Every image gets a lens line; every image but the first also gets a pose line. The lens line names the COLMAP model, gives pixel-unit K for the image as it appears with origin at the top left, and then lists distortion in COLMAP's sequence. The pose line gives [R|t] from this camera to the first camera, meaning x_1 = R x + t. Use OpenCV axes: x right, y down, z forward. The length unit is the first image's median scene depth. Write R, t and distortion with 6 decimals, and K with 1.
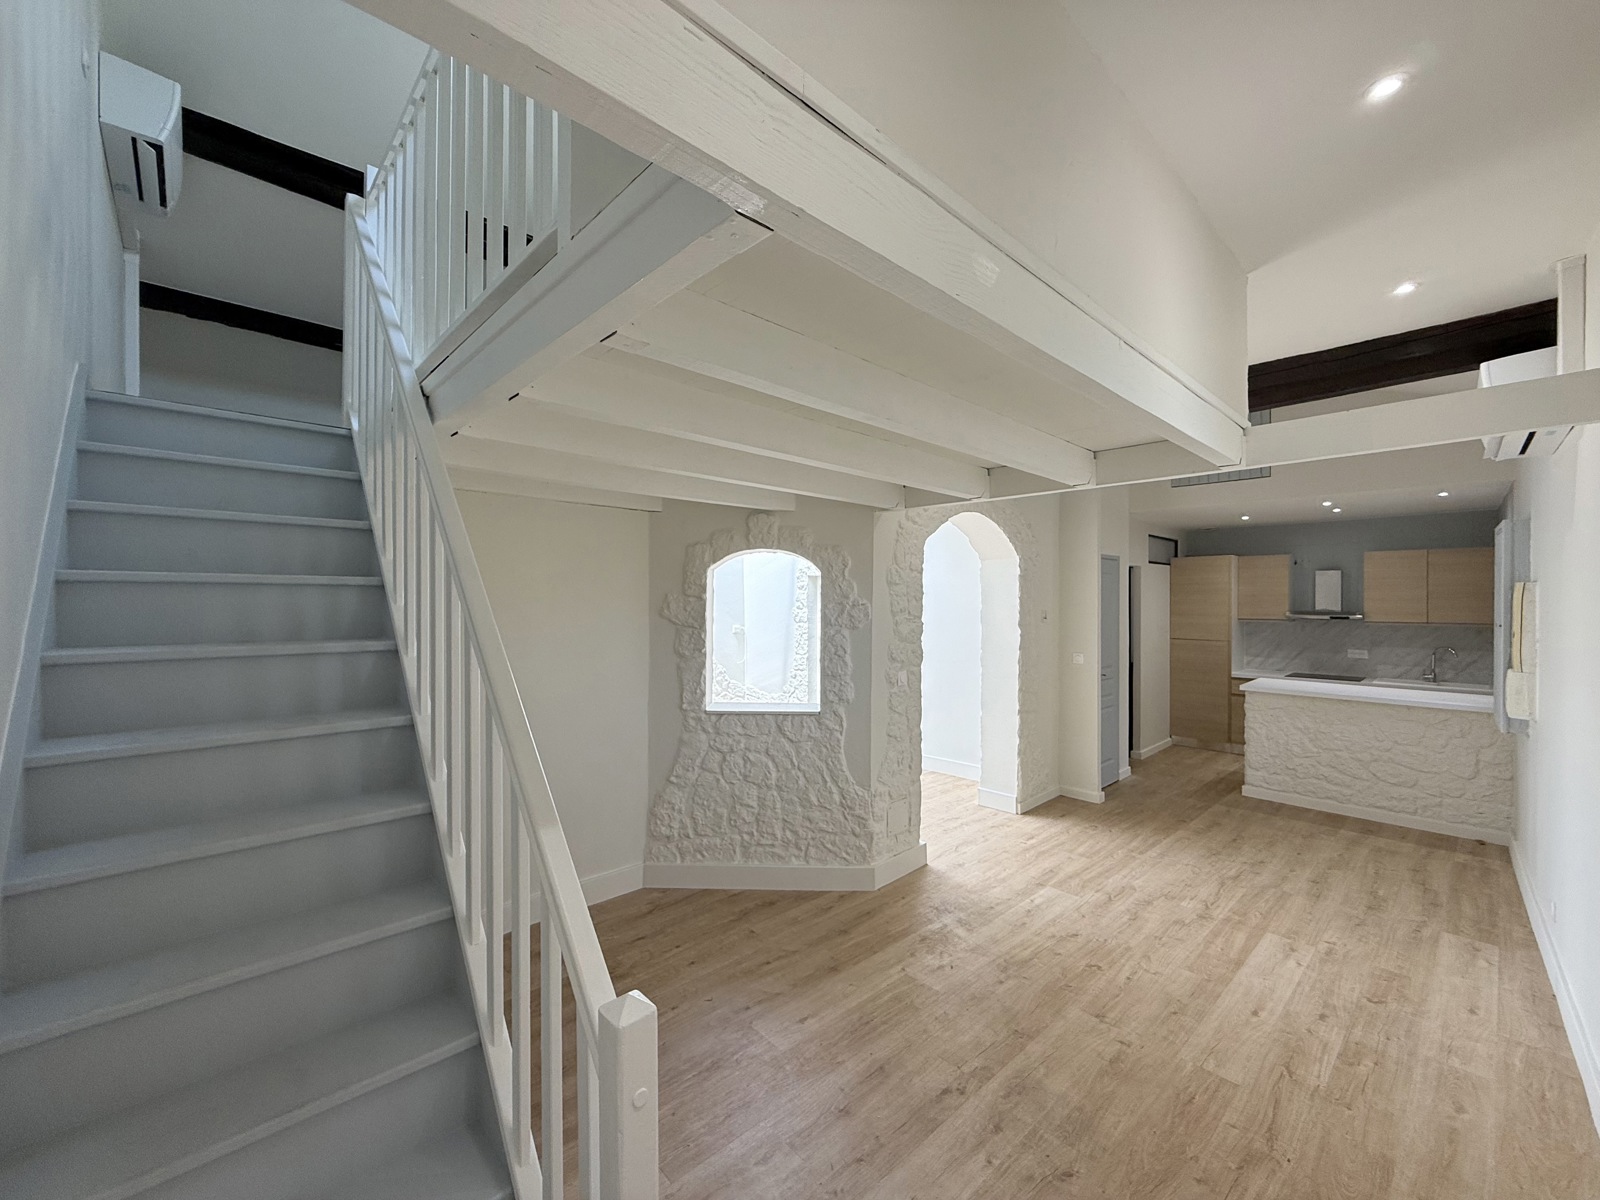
lens RADIAL K [[641.2, 0, 797.5], [0, 641.2, 600.4], [0, 0, 1]] dist [0.002828, 0.000652]
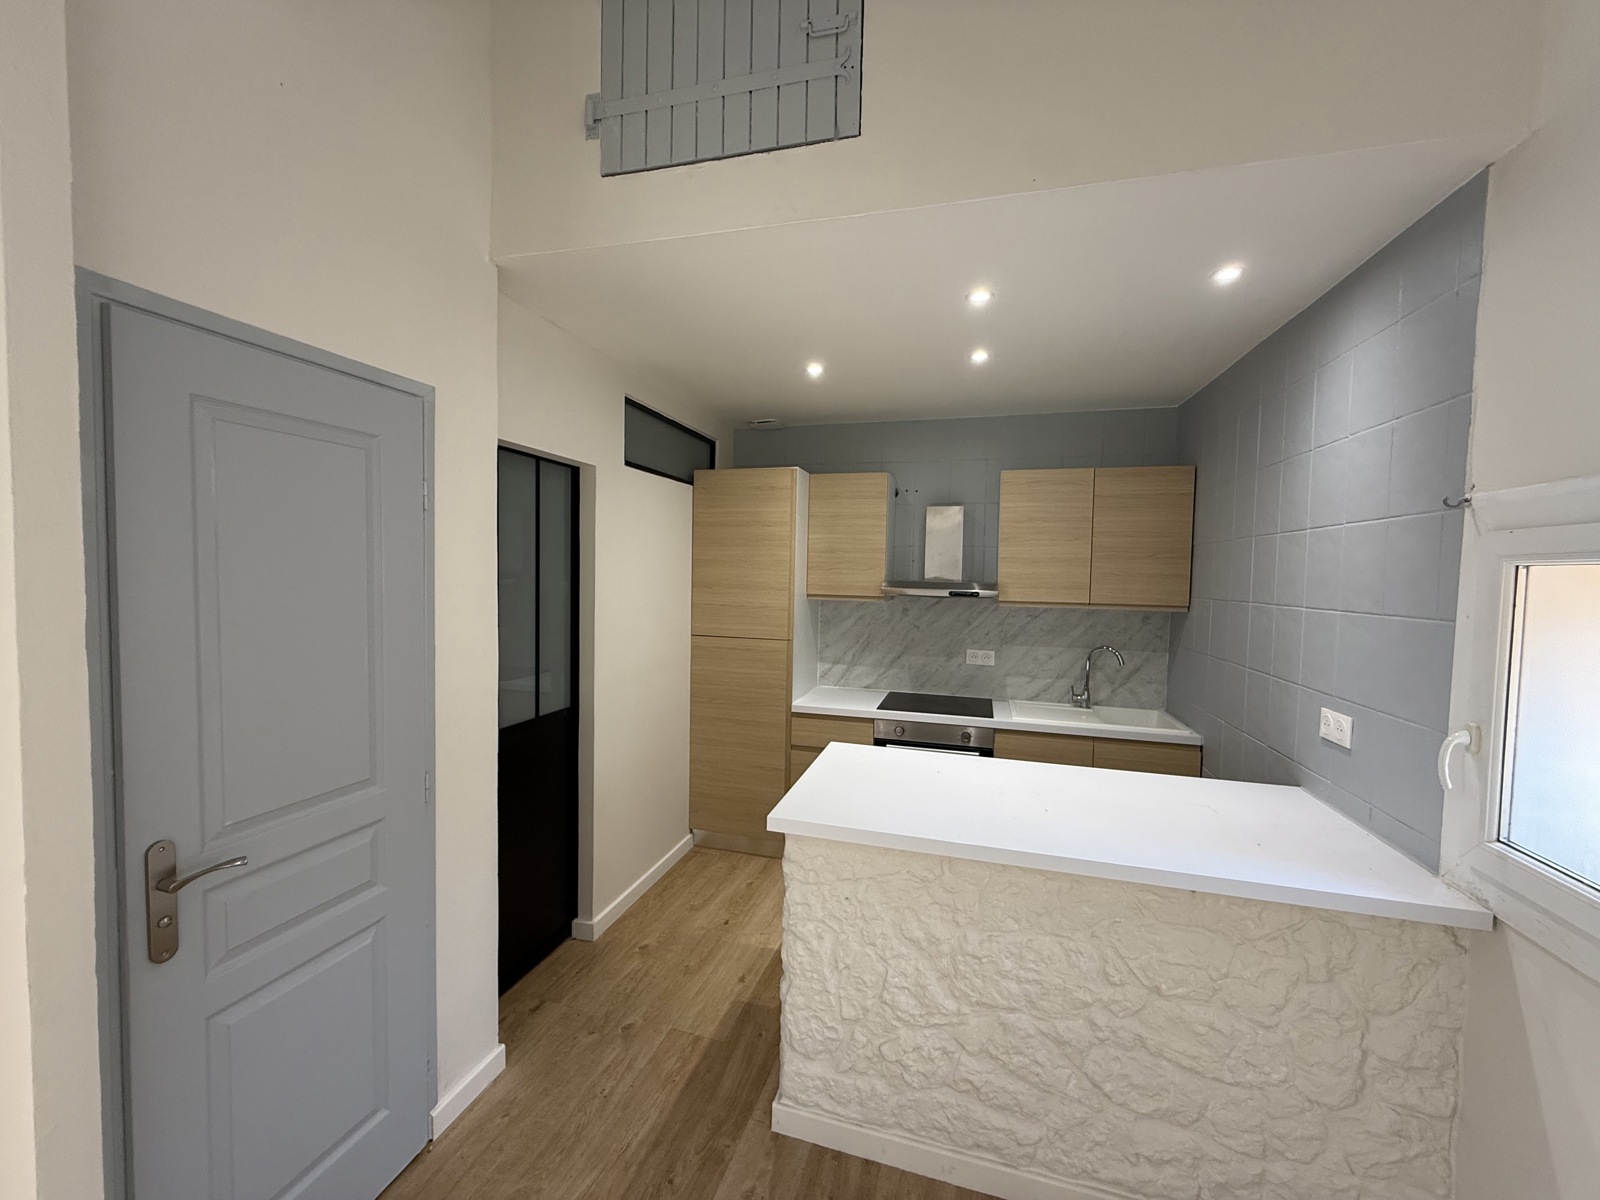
lens RADIAL K [[641.2, 0, 796.6], [0, 641.2, 601.4], [0, 0, 1]] dist [0.002828, 0.000652]
pose [[0.861794, -0.009926, 0.507161, 0.554297], [-0.016178, 0.998762, 0.047037, 0.012690], [-0.507000, -0.048741, 0.860567, 0.743187]]
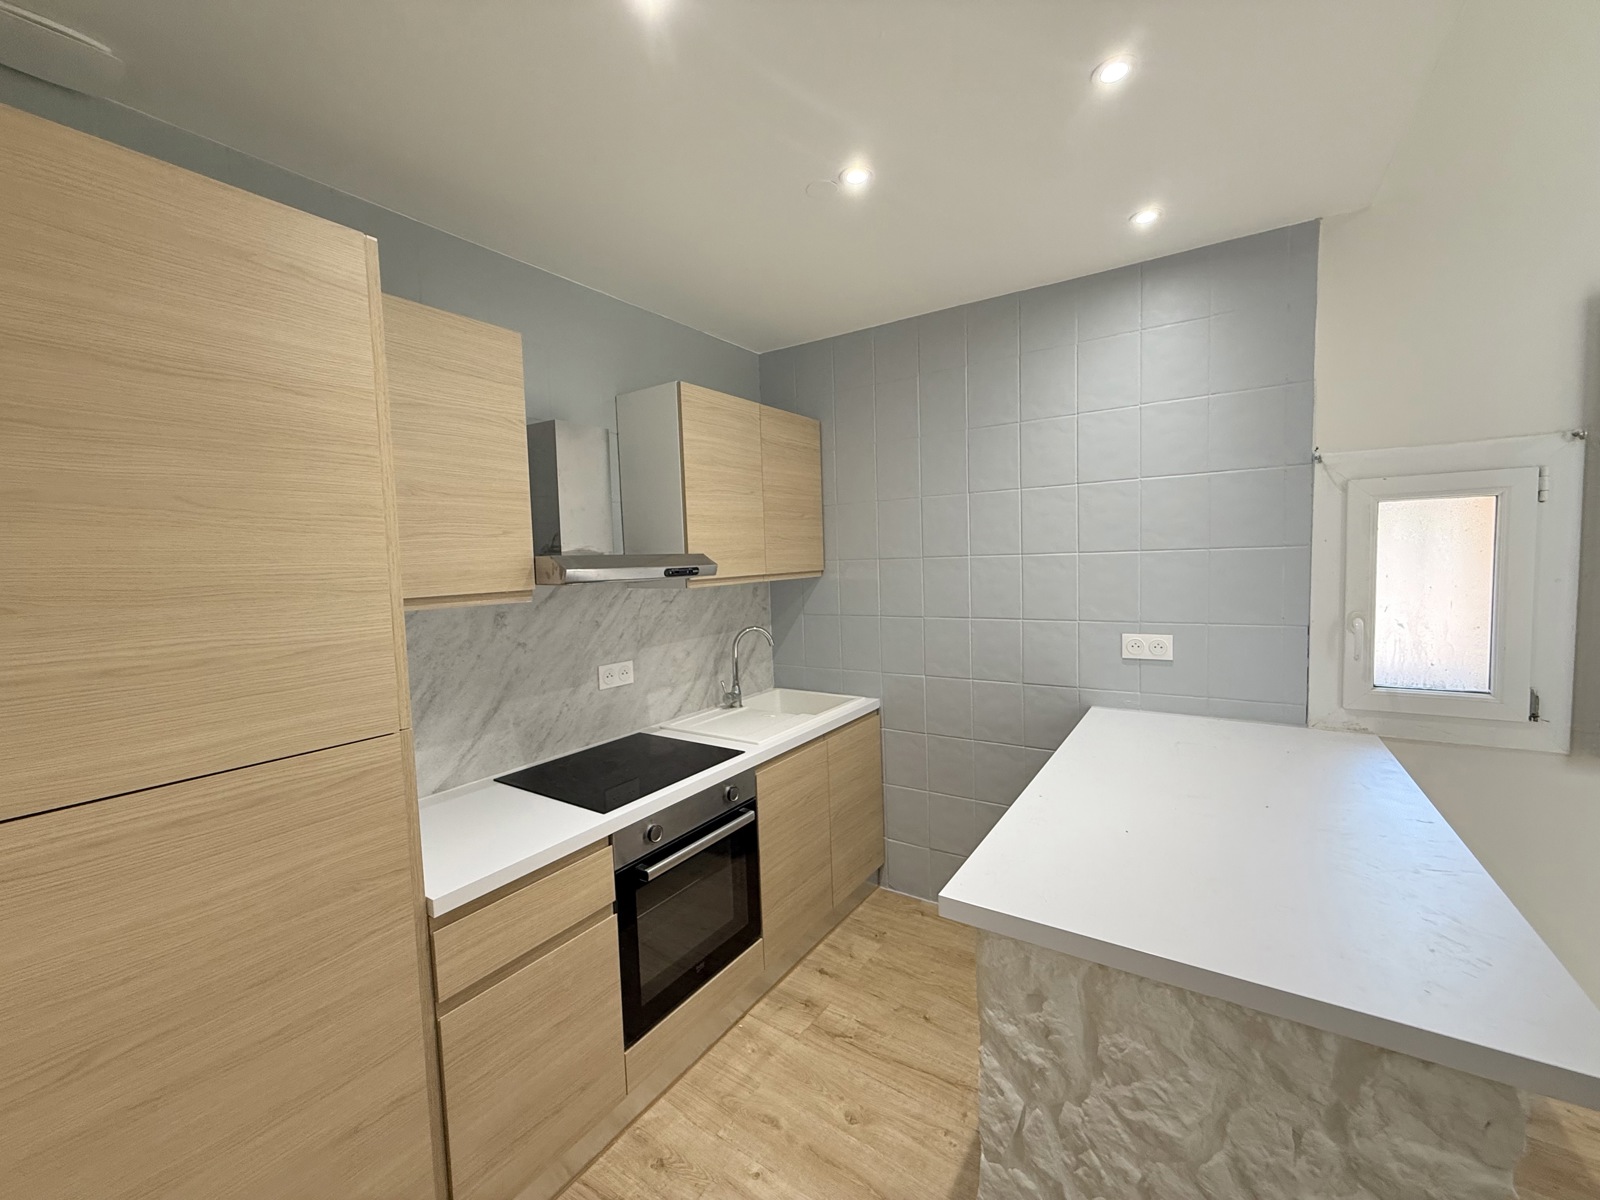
lens RADIAL K [[641.2, 0, 791.4], [0, 641.2, 600.7], [0, 0, 1]] dist [0.002828, 0.000652]
pose [[-0.209435, -0.064241, 0.975710, 0.622323], [0.034577, 0.996729, 0.073047, 0.023432], [-0.977211, 0.049036, -0.206529, 1.208916]]
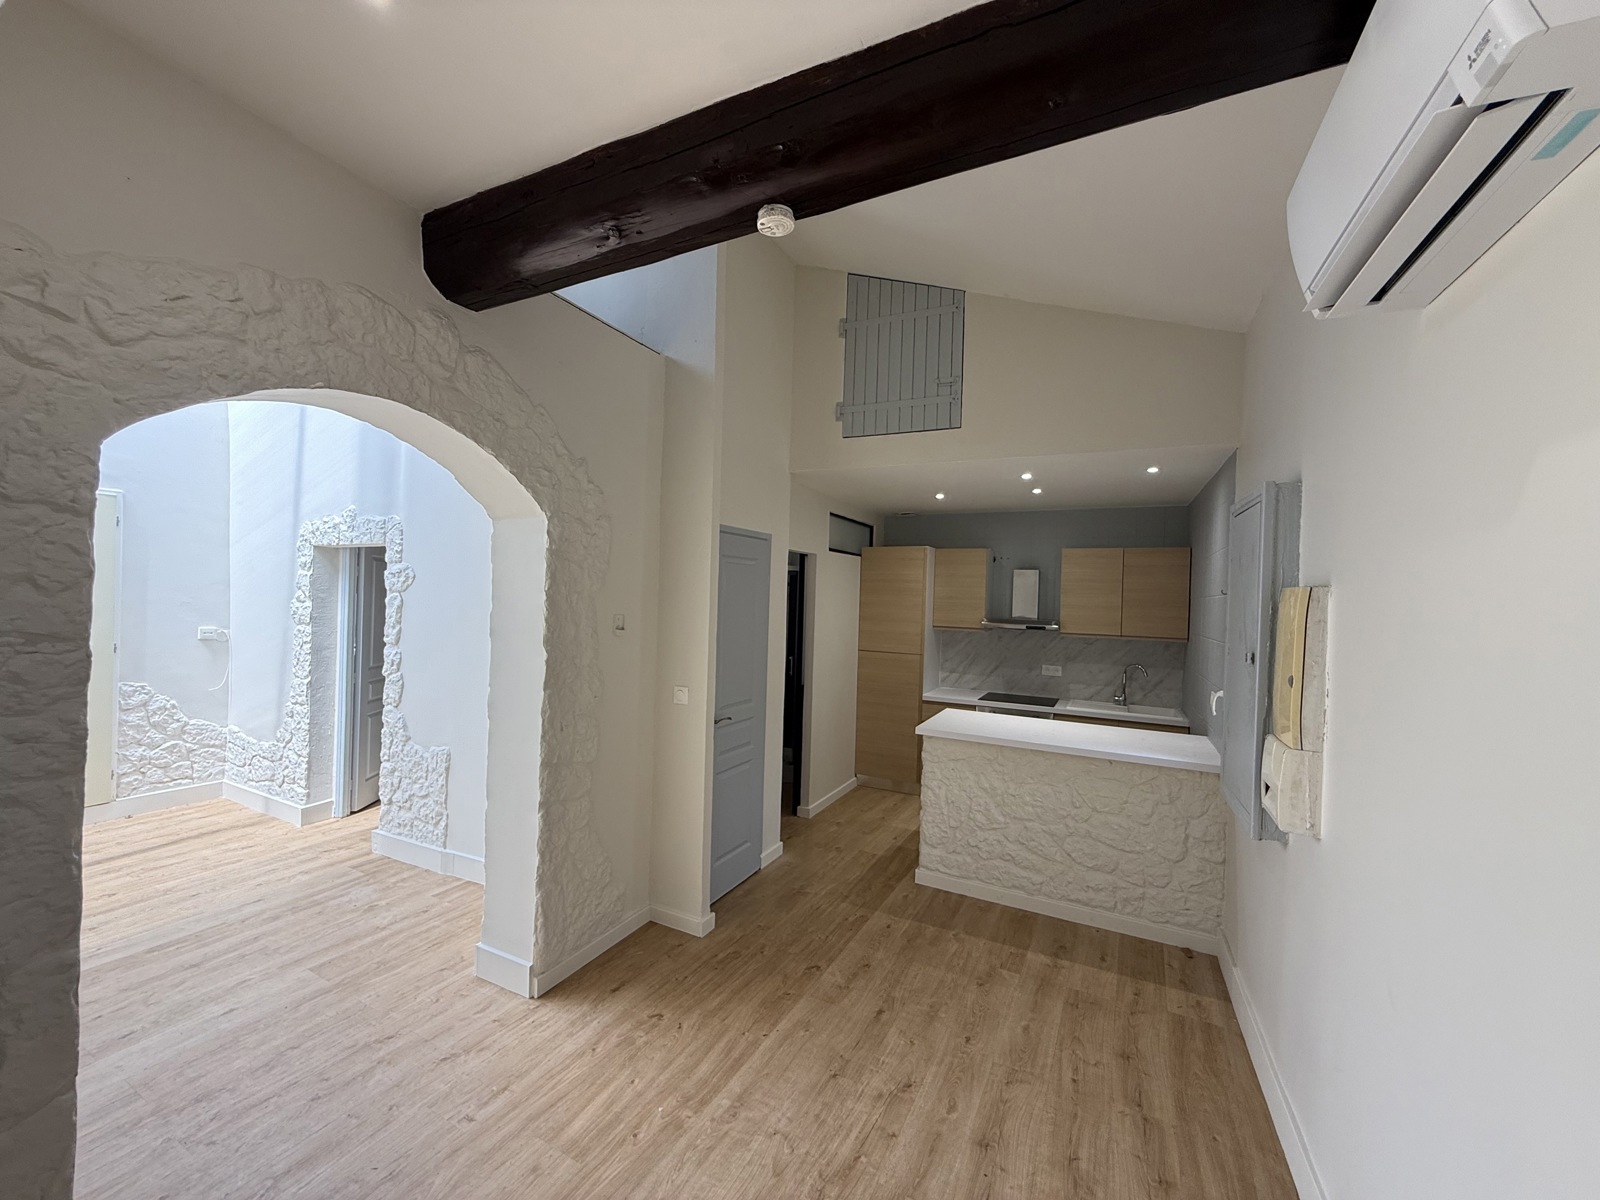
lens RADIAL K [[641.2, 0, 795.4], [0, 641.2, 600.6], [0, 0, 1]] dist [0.002828, 0.000652]
pose [[0.941909, 0.023296, 0.335060, 0.339035], [-0.026704, 0.999628, 0.005568, -0.004546], [-0.334805, -0.014192, 0.942180, 0.402641]]
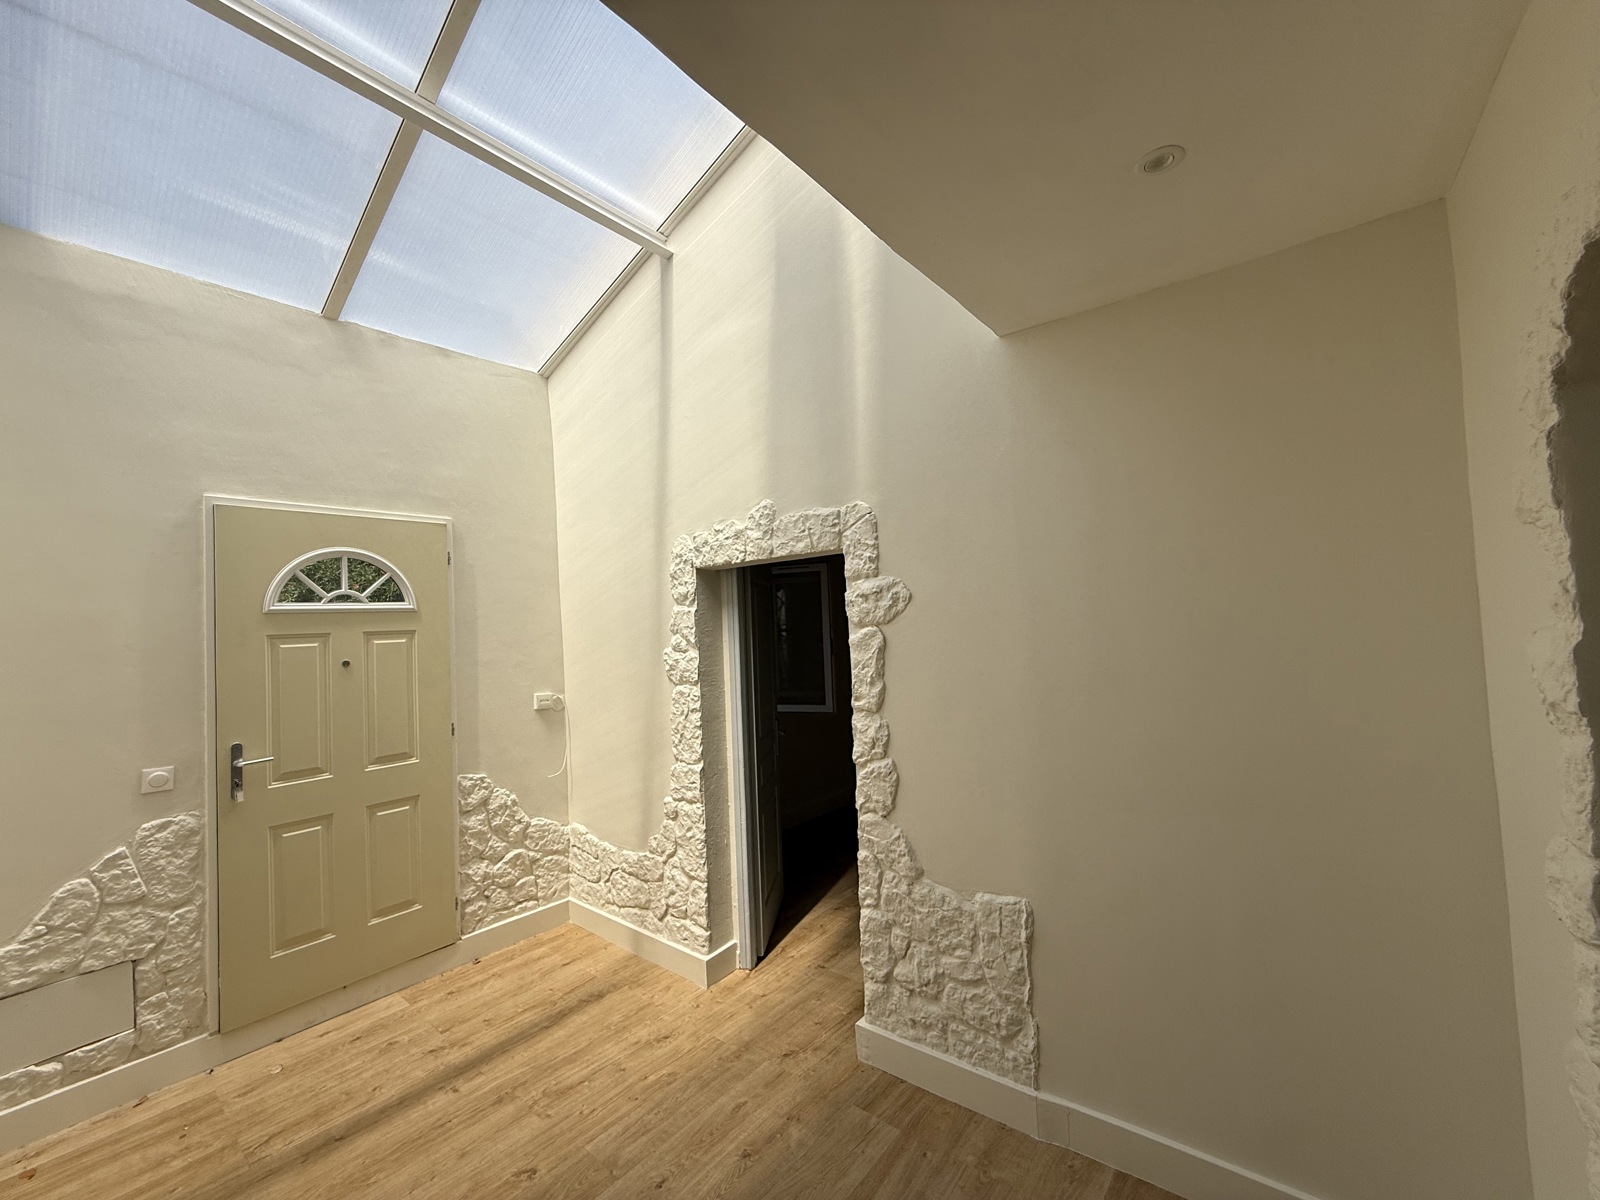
lens RADIAL K [[641.2, 0, 797.3], [0, 641.2, 599.3], [0, 0, 1]] dist [0.002828, 0.000652]
pose [[0.989002, -0.039386, 0.142564, 0.030383], [0.045013, 0.998321, -0.036459, -0.002197], [-0.140889, 0.042475, 0.989114, 0.827166]]
